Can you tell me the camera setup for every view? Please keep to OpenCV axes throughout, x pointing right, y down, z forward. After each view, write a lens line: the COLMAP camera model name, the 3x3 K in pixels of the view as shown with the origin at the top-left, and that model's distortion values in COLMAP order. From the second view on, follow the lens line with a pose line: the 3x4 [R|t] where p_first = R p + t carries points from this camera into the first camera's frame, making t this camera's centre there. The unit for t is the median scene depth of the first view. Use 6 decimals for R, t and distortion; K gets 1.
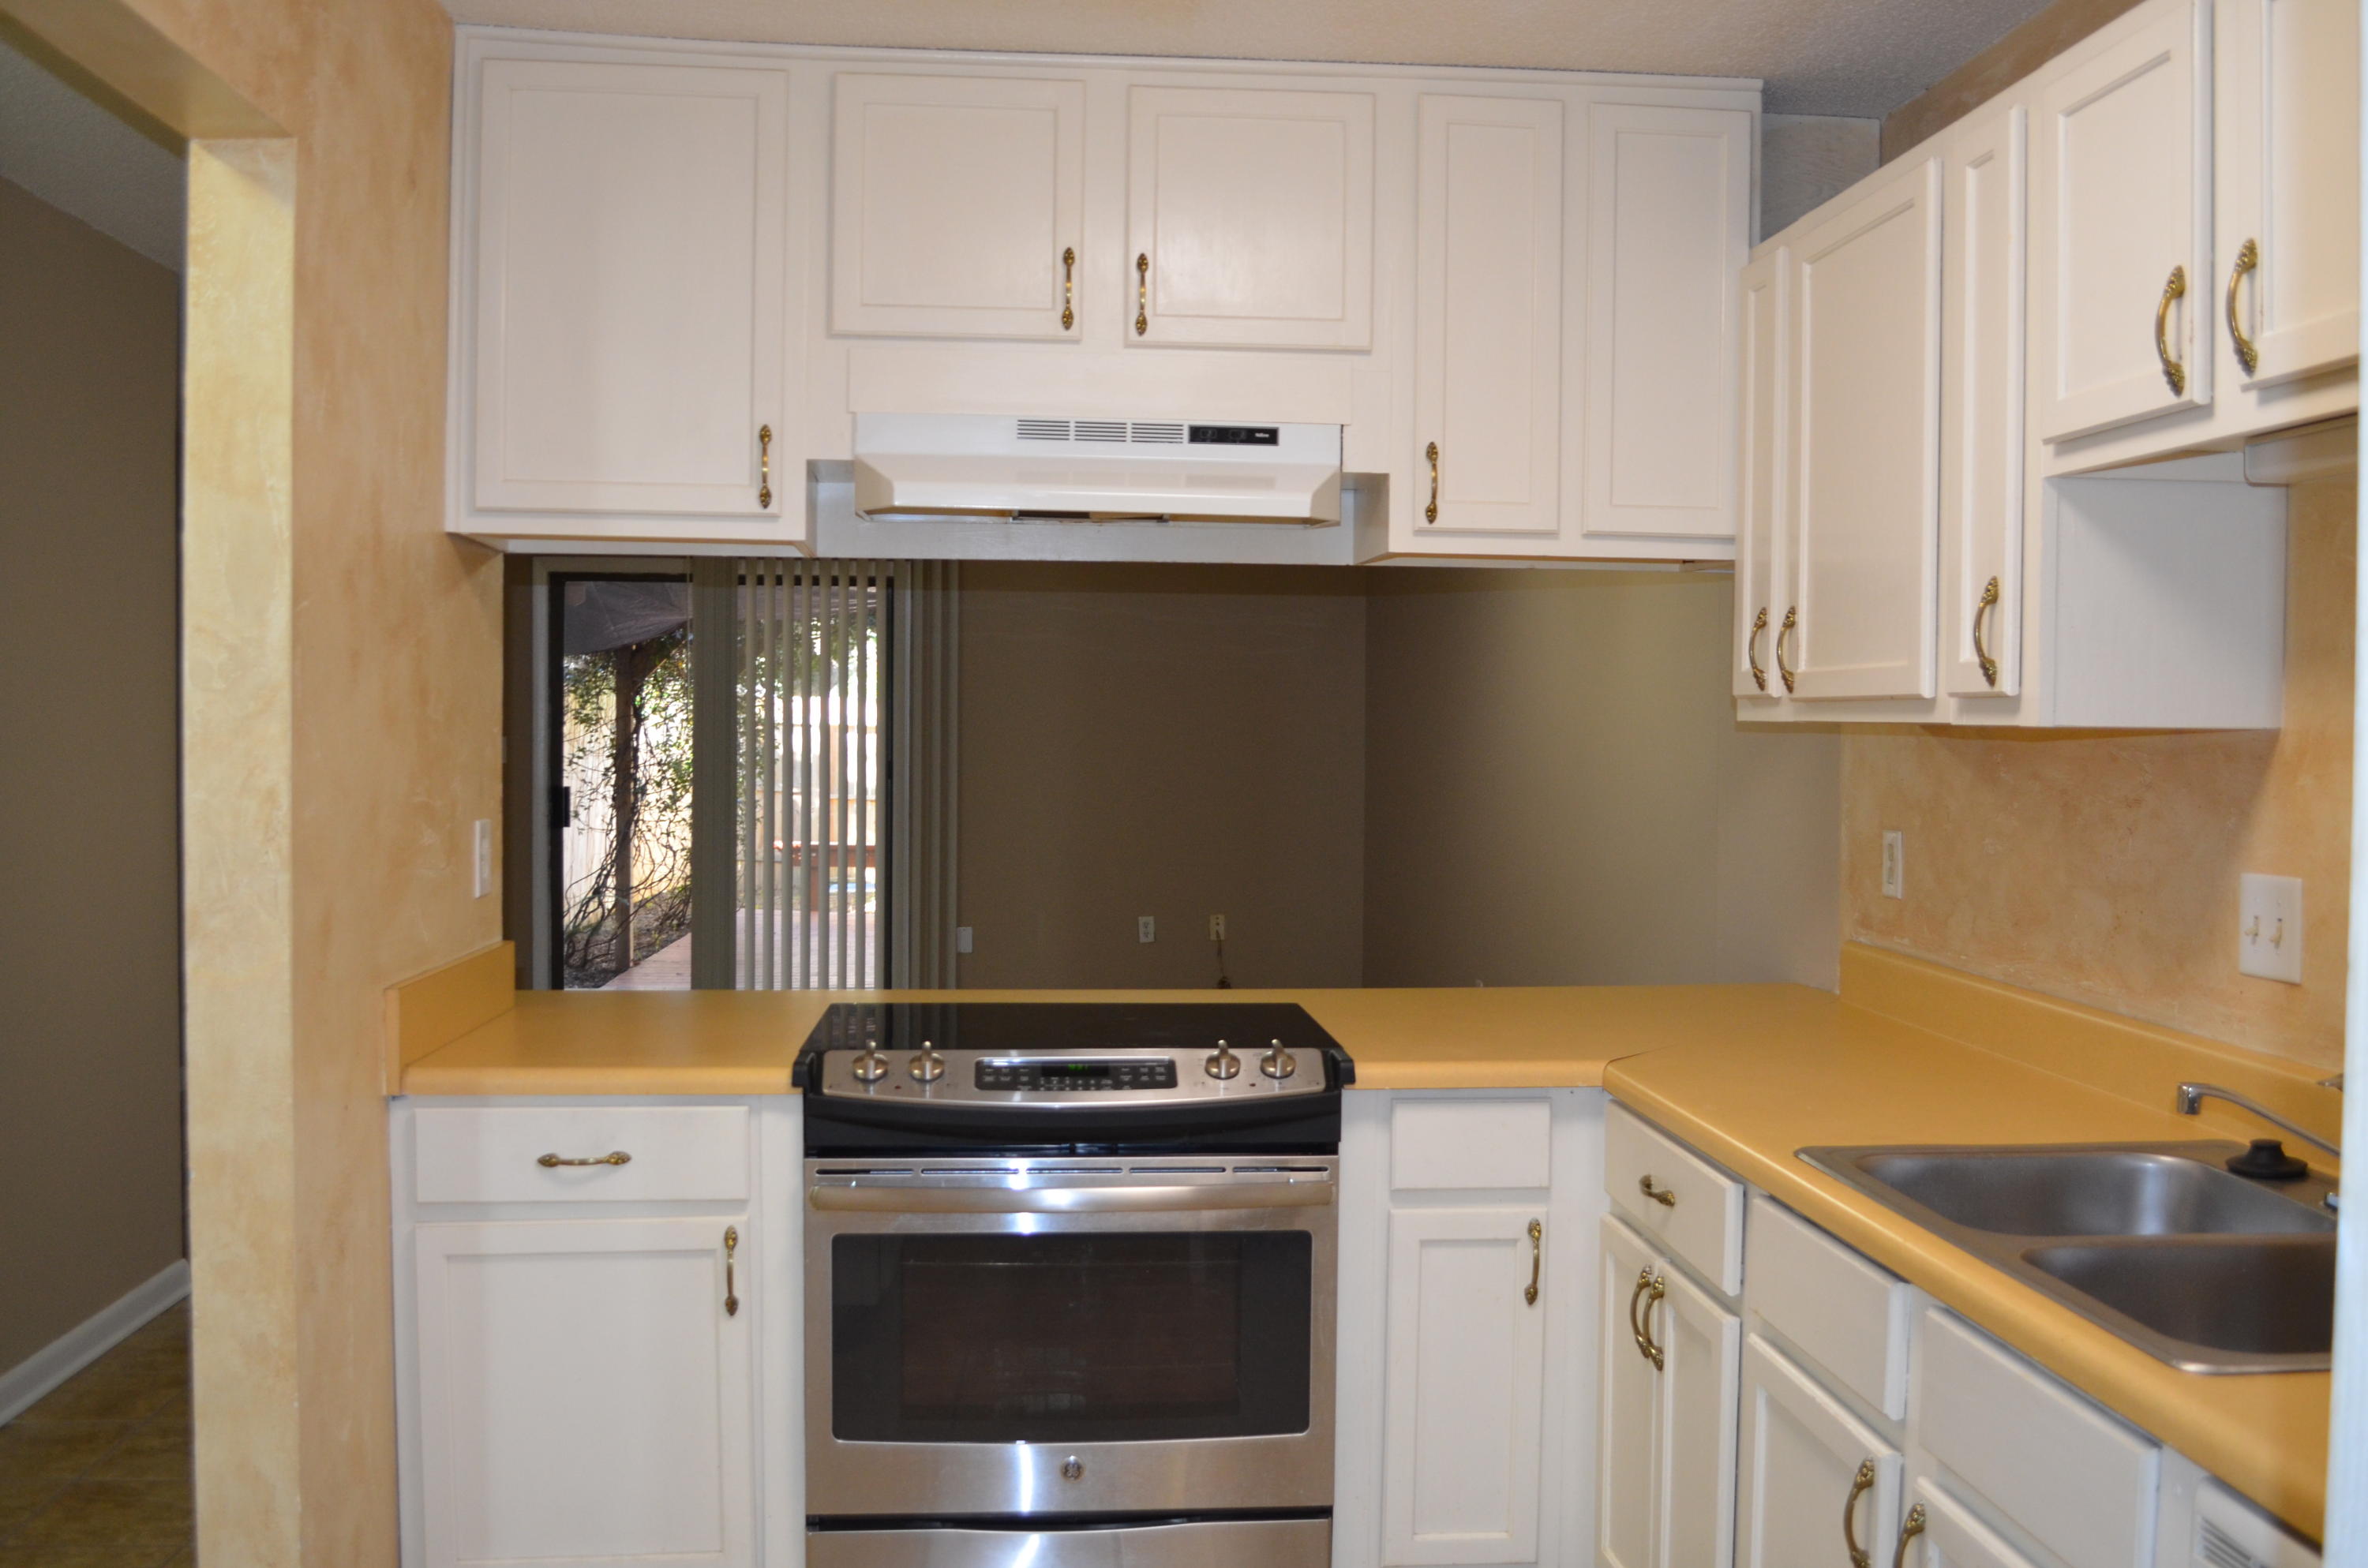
lens RADIAL K [[2061.4, 0, 1186.2], [0, 2061.4, 782.8], [0, 0, 1]] dist [-0.075675, 0.011363]
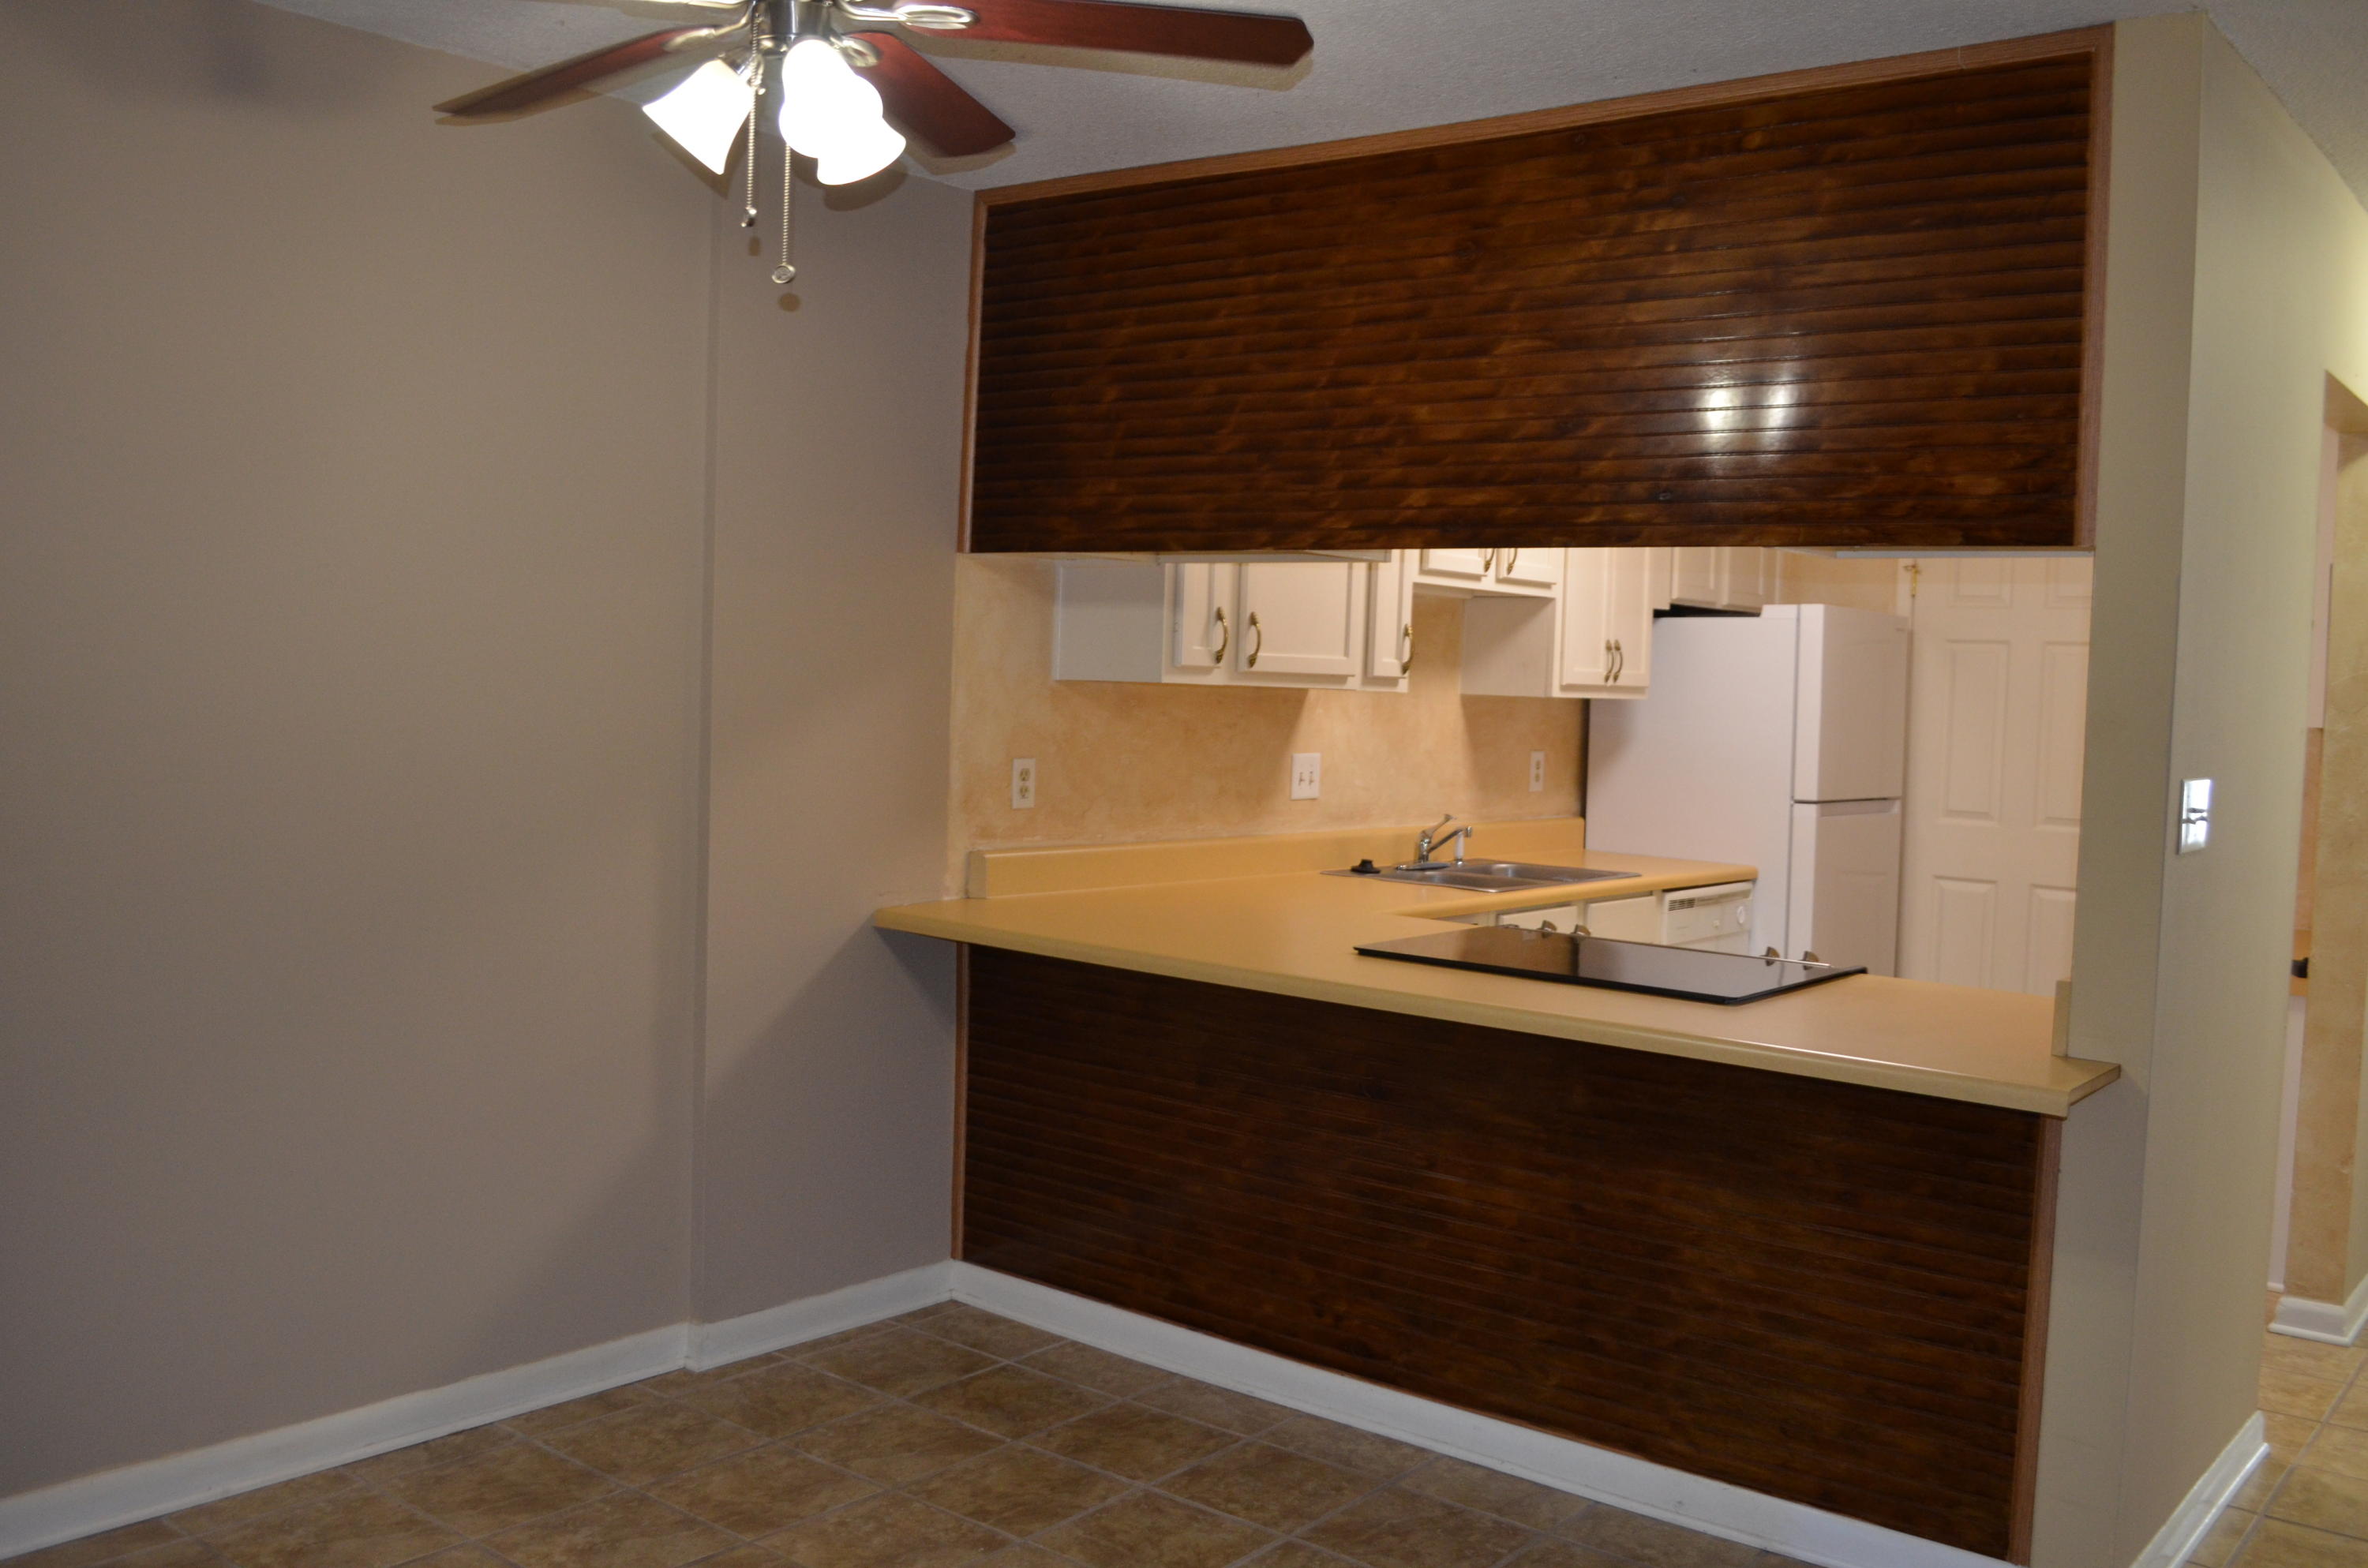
lens RADIAL K [[2061.4, 0, 1187.4], [0, 2061.4, 783.5], [0, 0, 1]] dist [-0.075675, 0.011363]
pose [[-0.723878, -0.066816, 0.686685, -0.783673], [-0.018900, 0.996846, 0.077072, -0.078714], [-0.689669, 0.042813, -0.722858, 2.263248]]
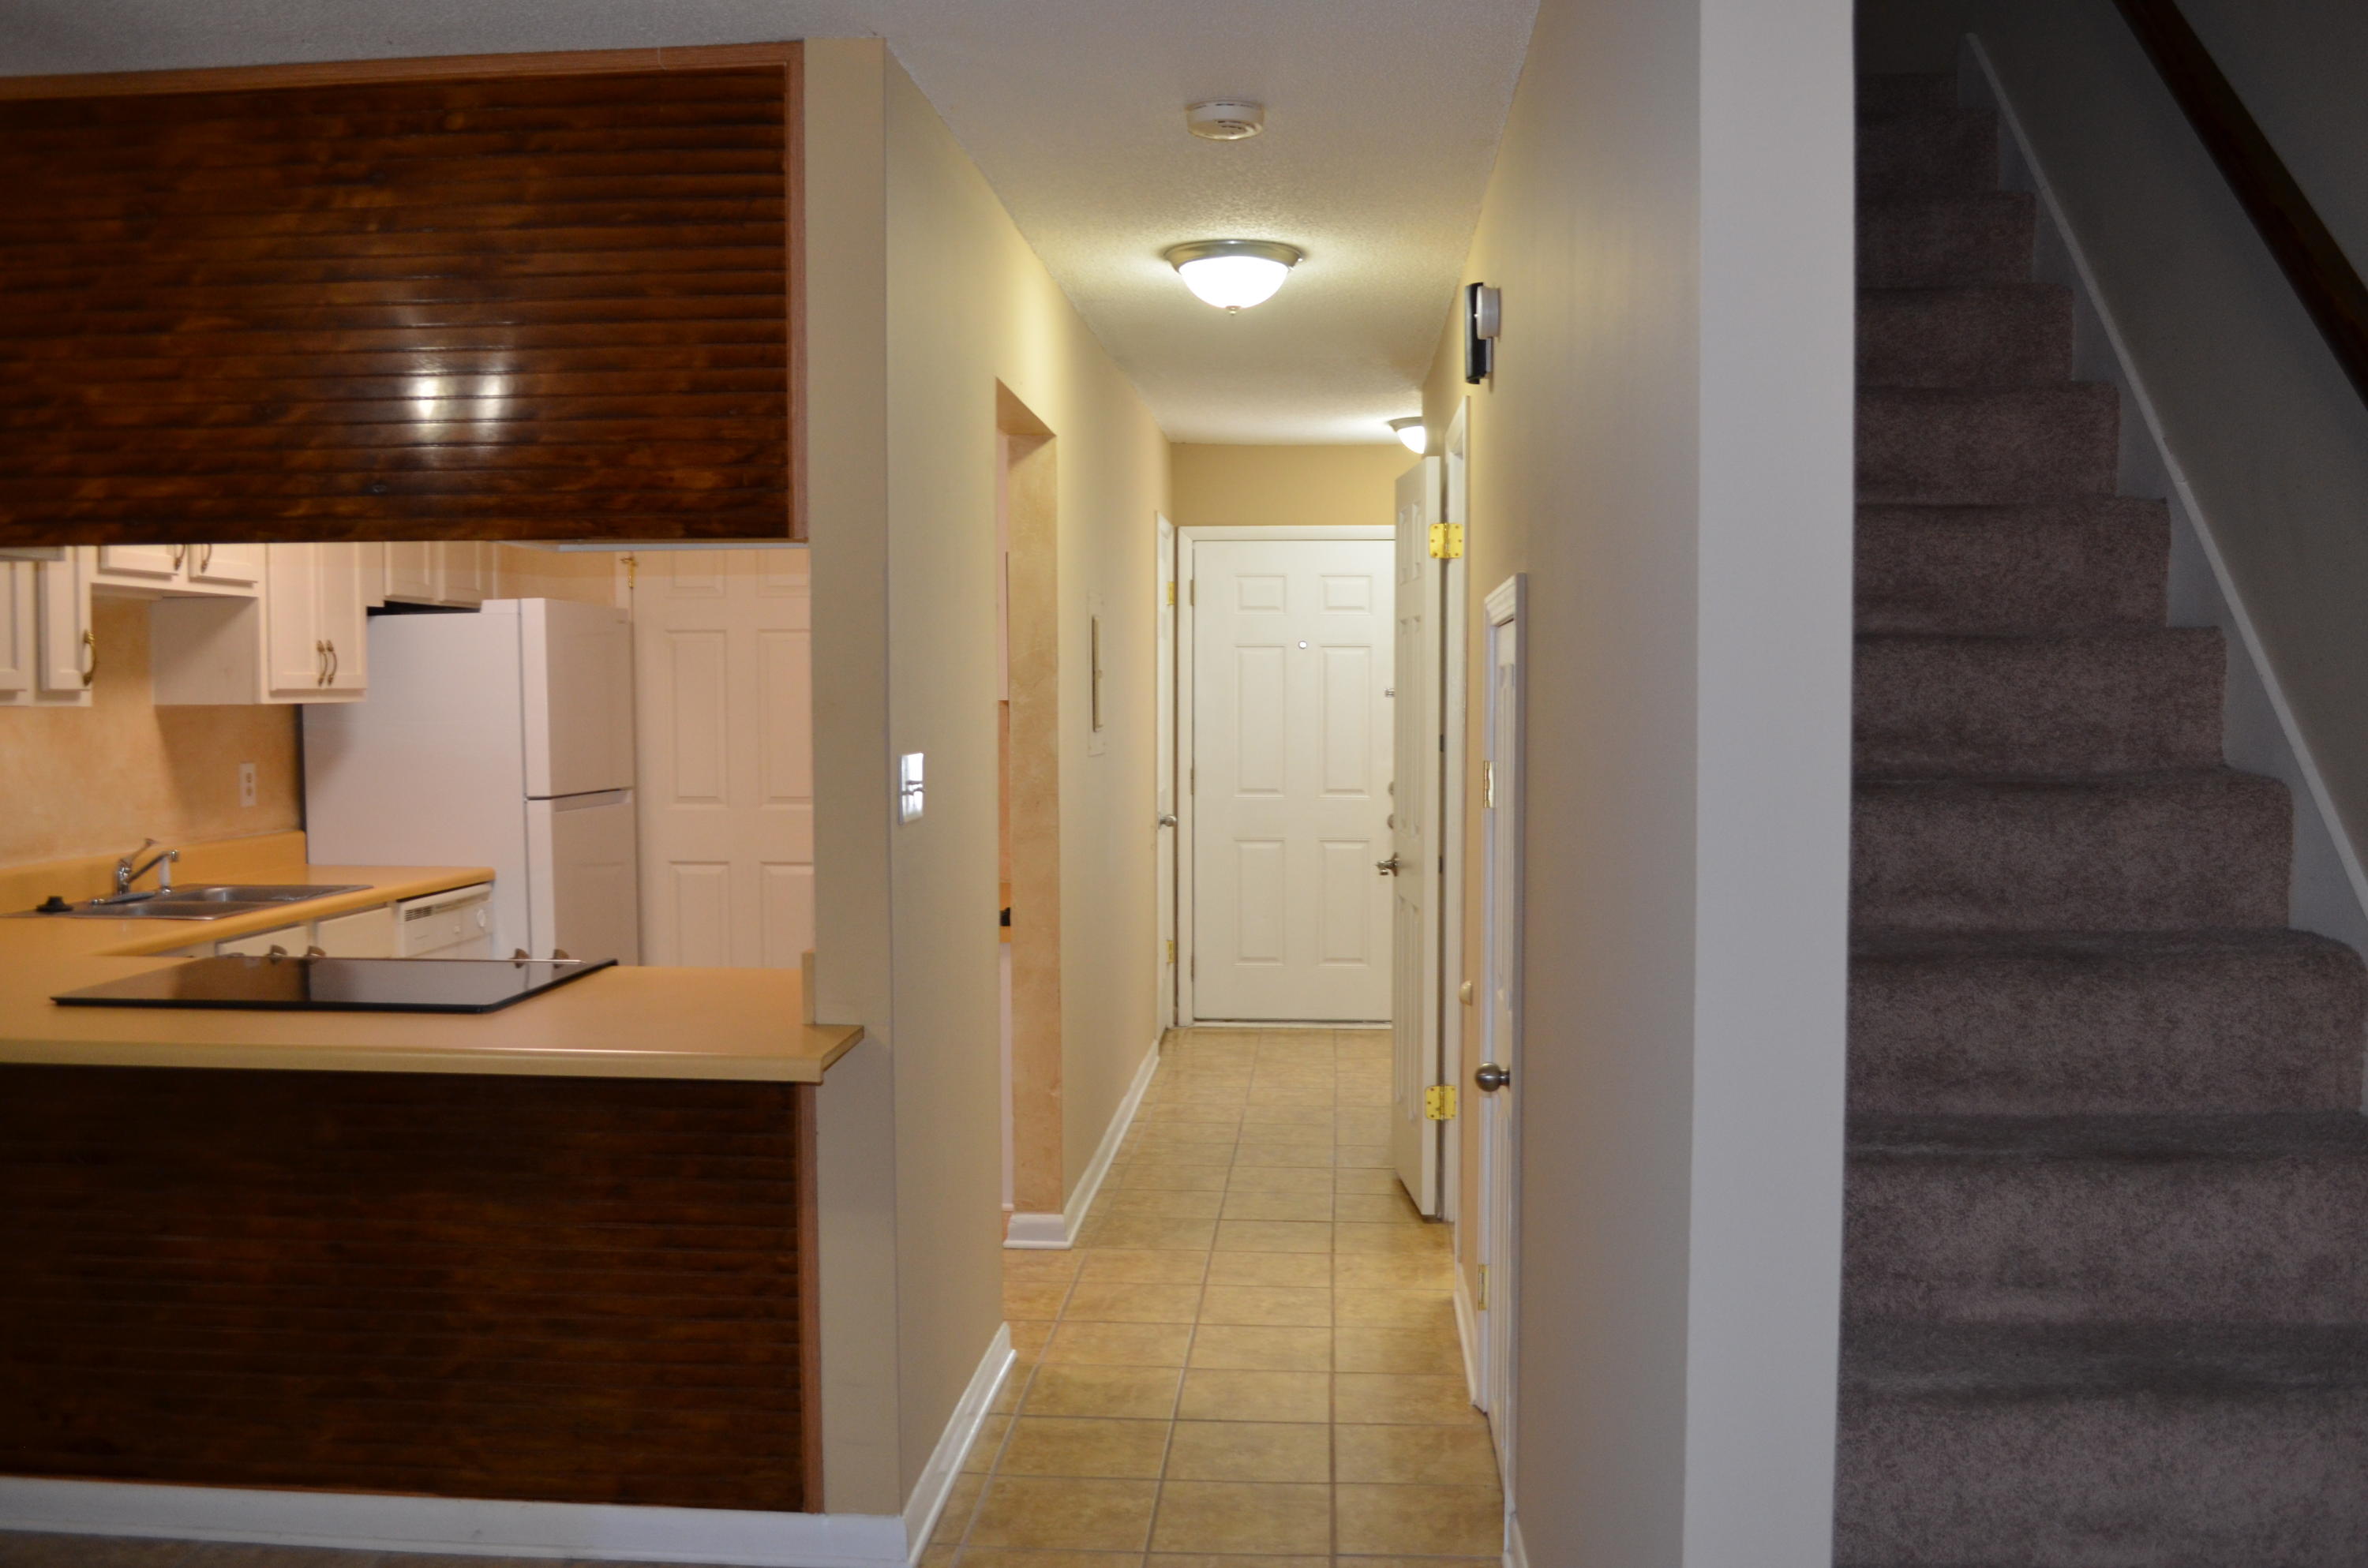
lens RADIAL K [[2061.4, 0, 1195.4], [0, 2061.4, 780.5], [0, 0, 1]] dist [-0.075675, 0.011363]
pose [[-0.988747, -0.008607, 0.149346, -0.770836], [0.002446, 0.997280, 0.073667, -0.079142], [-0.149574, 0.073203, -0.986037, 2.255901]]
